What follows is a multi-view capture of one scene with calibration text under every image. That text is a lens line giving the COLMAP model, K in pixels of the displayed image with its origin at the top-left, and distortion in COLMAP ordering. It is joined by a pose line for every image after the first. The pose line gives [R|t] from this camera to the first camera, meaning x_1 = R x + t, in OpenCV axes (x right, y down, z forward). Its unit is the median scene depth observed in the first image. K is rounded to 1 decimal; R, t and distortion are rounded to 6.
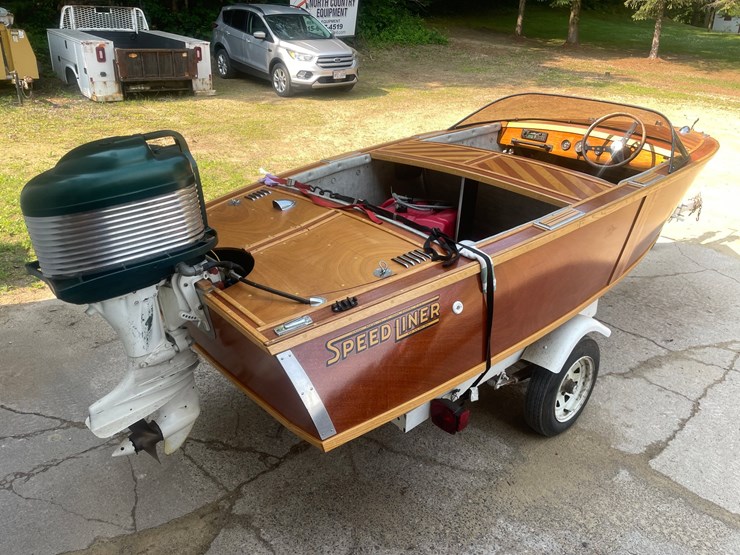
lens RADIAL K [[560.2, 0, 370.2], [0, 560.2, 284.5], [0, 0, 1]] dist [0.092296, -0.122857]
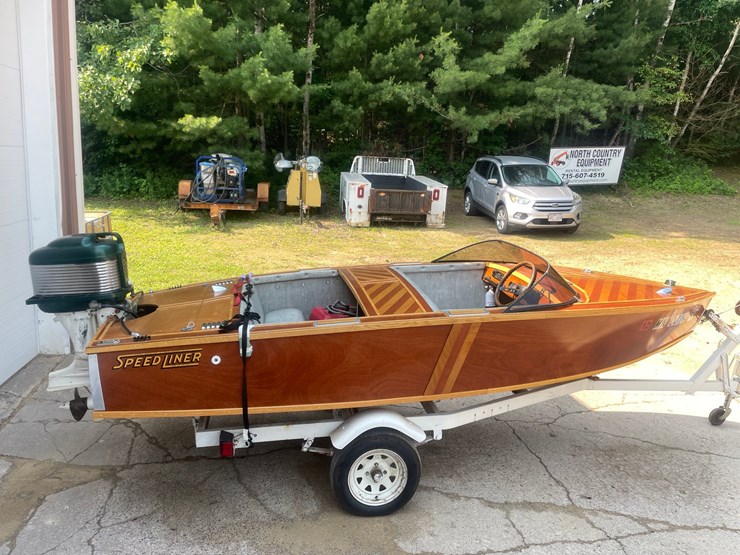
lens RADIAL K [[560.2, 0, 370.2], [0, 560.2, 284.5], [0, 0, 1]] dist [0.092296, -0.122857]
pose [[0.850181, 0.127362, -0.510854, 0.210422], [-0.238573, 0.958158, -0.158162, -0.002058], [0.469335, 0.256343, 0.844993, -0.022297]]
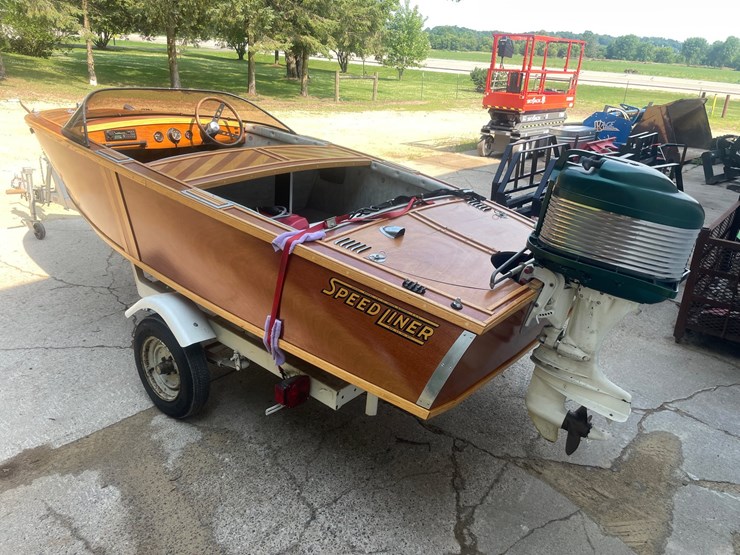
lens RADIAL K [[566.7, 0, 370.0], [0, 566.7, 277.5], [0, 0, 1]] dist [0.079764, -0.115232]
pose [[-0.144004, -0.405737, 0.902574, -0.223265], [0.342051, 0.835453, 0.430138, -0.107216], [-0.928582, 0.370668, 0.018474, 0.225816]]
